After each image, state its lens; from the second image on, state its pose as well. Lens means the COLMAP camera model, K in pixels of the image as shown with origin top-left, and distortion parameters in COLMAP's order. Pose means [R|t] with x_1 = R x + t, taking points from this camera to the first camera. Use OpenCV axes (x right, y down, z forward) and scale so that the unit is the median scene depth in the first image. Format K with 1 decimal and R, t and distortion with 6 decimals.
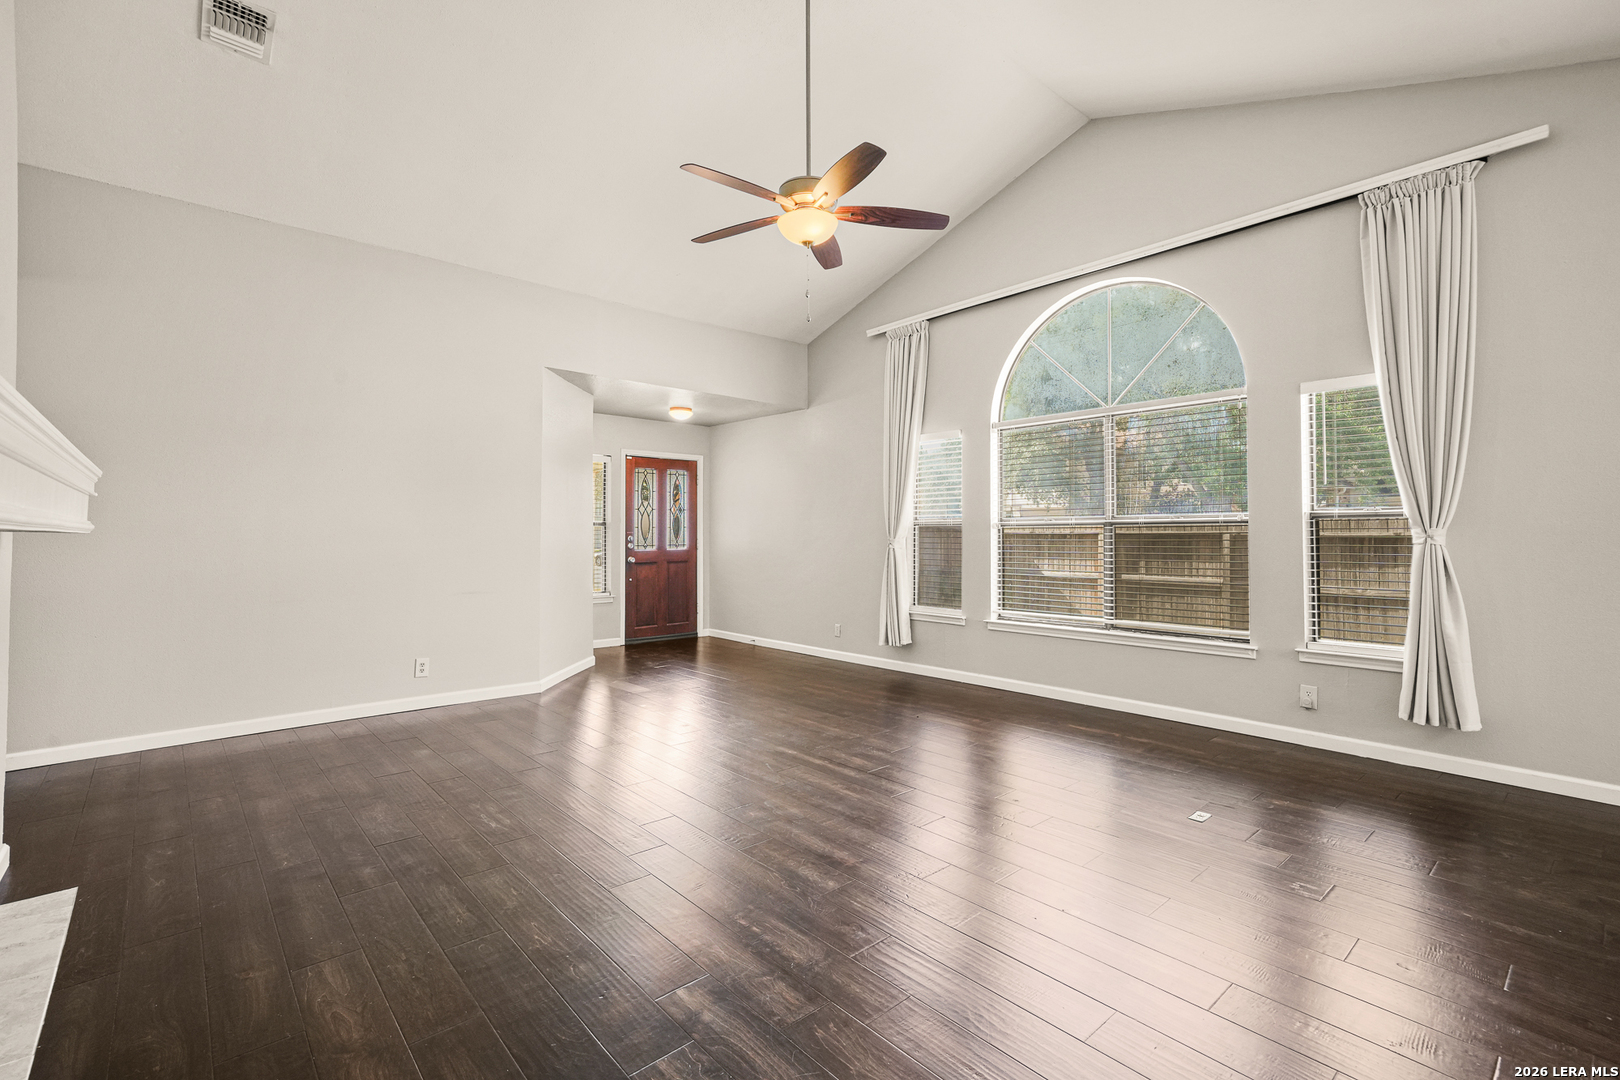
lens RADIAL K [[726.1, 0, 810.0], [0, 726.1, 540.0], [0, 0, 1]] dist [0.002202, 0.000924]
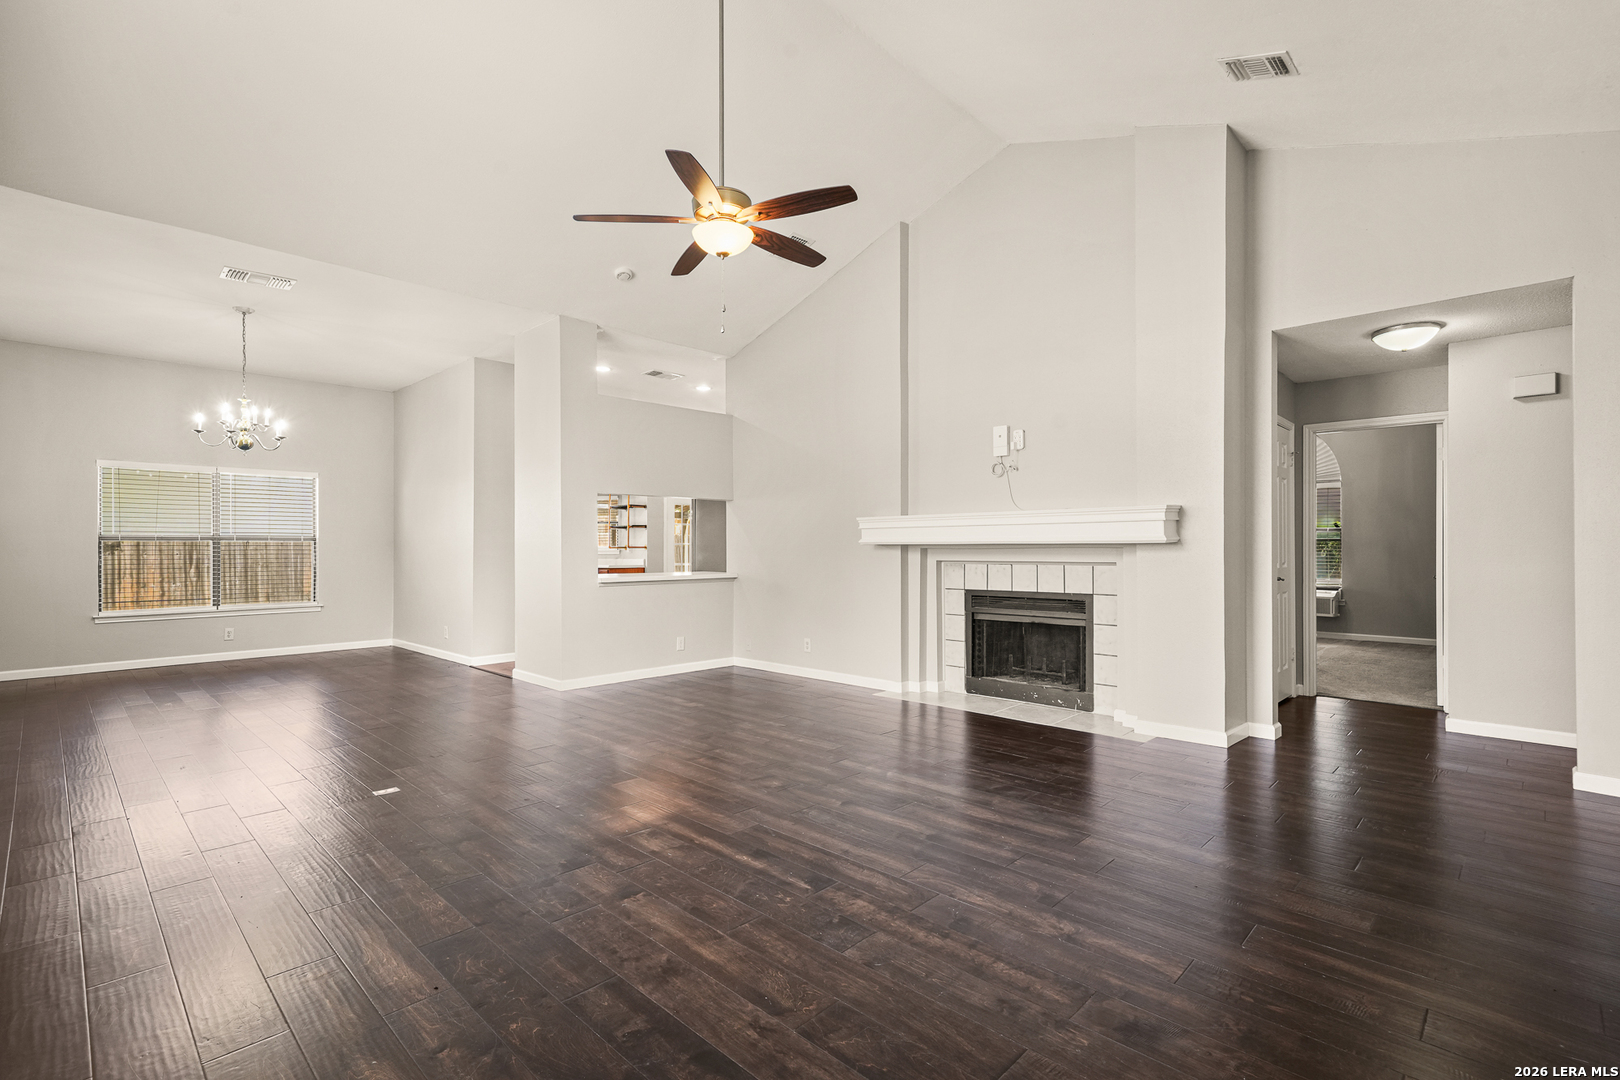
lens RADIAL K [[743.4, 0, 799.0], [0, 743.4, 544.2], [0, 0, 1]] dist [-0.000330, -0.000014]
pose [[-0.998221, -0.000131, -0.059630, -0.017842], [-0.000460, 0.999985, 0.005508, -0.004982], [0.059628, 0.005525, -0.998205, 0.853572]]
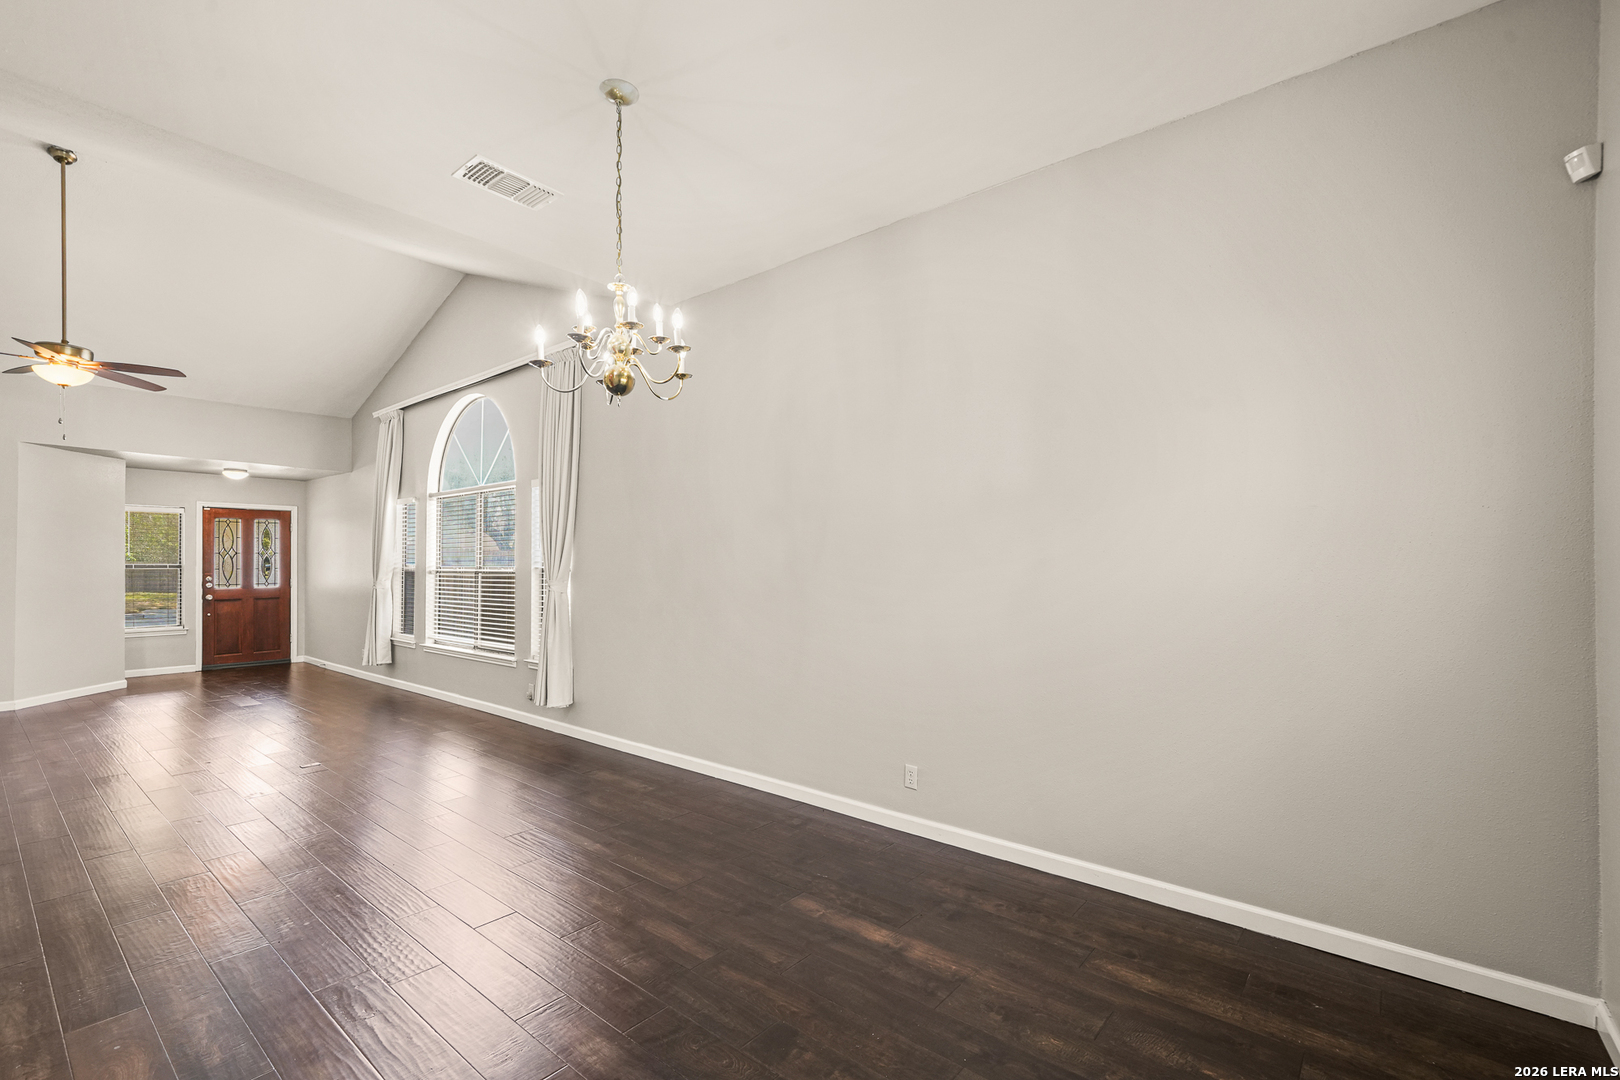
lens RADIAL K [[720.8, 0, 802.5], [0, 720.8, 565.1], [0, 0, 1]] dist [0.002598, -0.000286]
pose [[0.992093, -0.002265, 0.125484, 0.544837], [0.002808, 0.999987, -0.004147, -0.016484], [-0.125473, 0.004466, 0.992087, -0.261161]]
